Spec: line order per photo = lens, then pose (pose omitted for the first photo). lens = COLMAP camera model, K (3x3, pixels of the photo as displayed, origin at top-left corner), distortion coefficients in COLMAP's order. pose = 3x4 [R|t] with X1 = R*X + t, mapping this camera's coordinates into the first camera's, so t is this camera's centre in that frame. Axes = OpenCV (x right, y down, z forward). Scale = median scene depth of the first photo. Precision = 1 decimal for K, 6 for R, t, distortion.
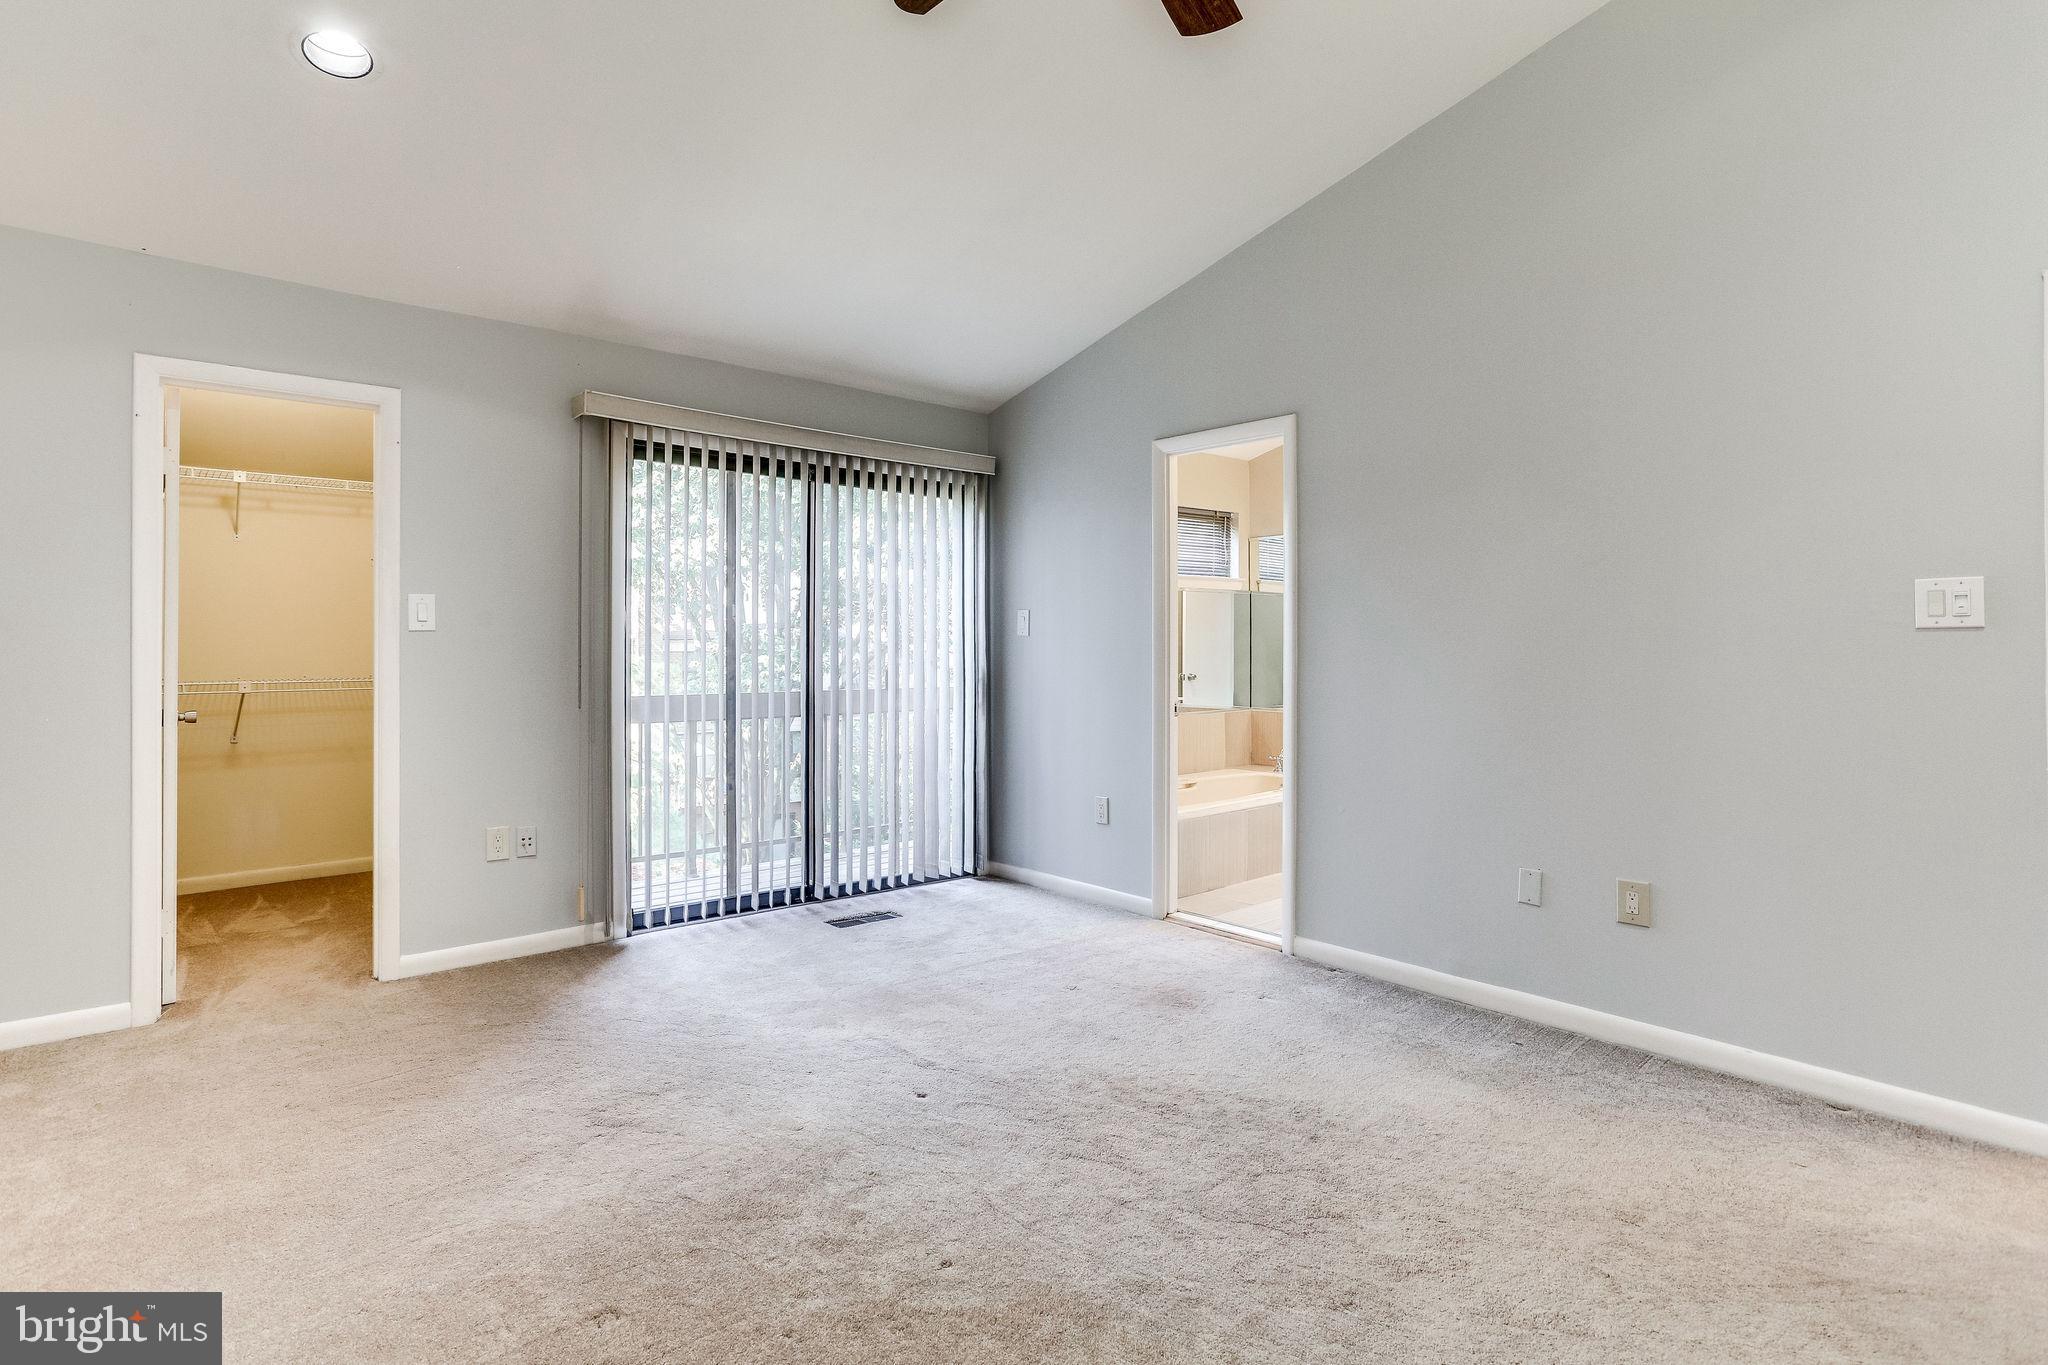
lens RADIAL K [[1025.8, 0, 1021.8], [0, 1025.8, 653.4], [0, 0, 1]] dist [-0.027189, 0.000856]
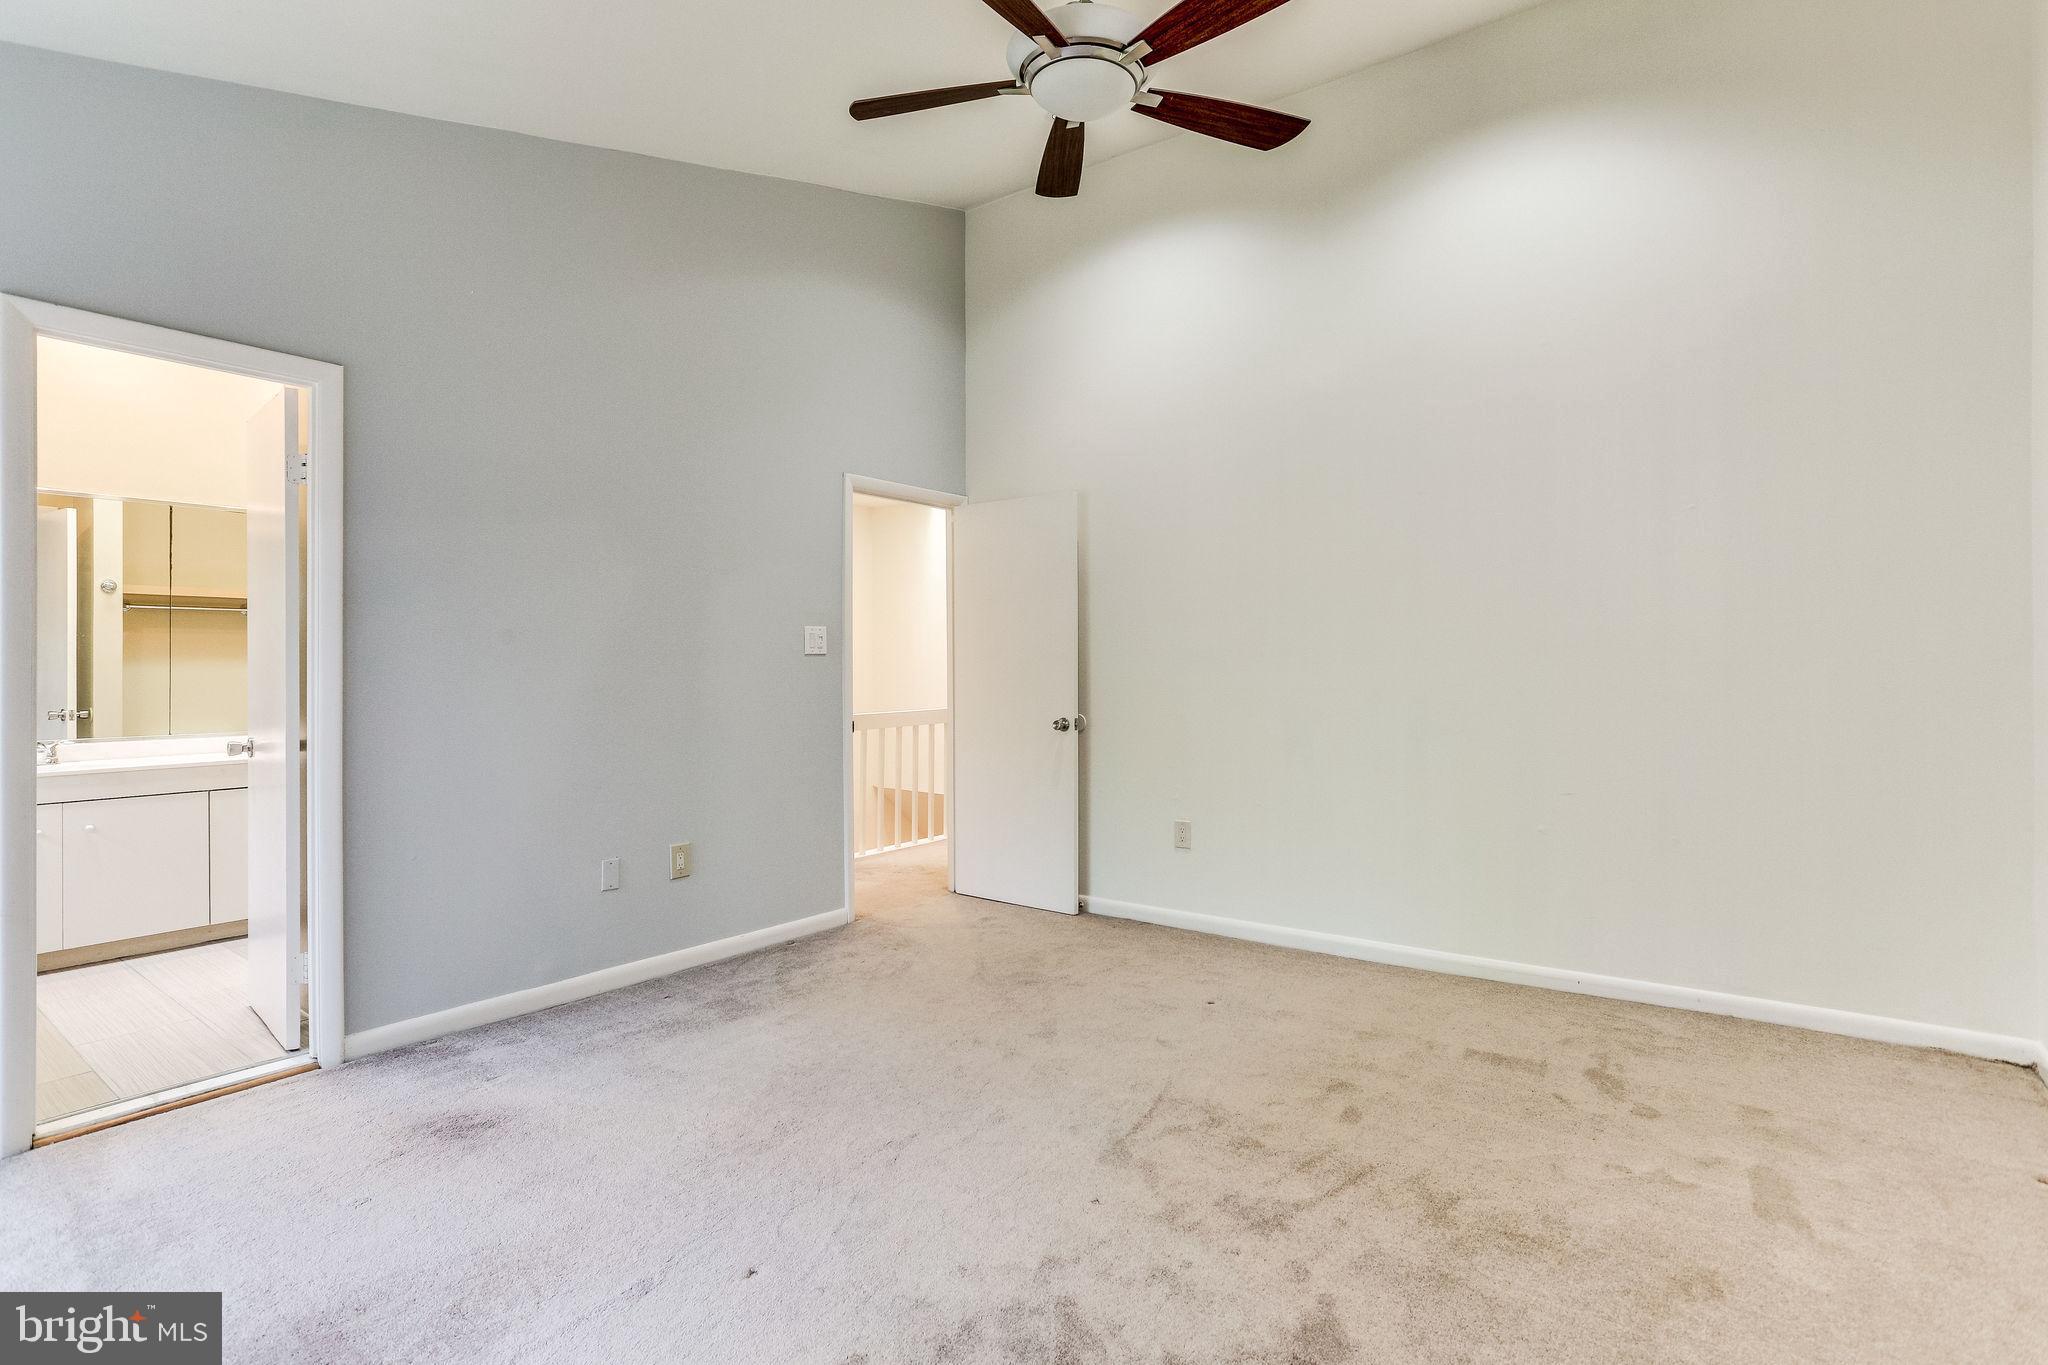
lens RADIAL K [[1014.9, 0, 1010.0], [0, 1014.9, 658.4], [0, 0, 1]] dist [-0.026976, 0.022043]
pose [[-0.221199, 0.001044, 0.975228, -0.632987], [0.001853, 0.999998, -0.000650, -0.011210], [-0.975227, 0.001663, -0.221201, 0.720812]]
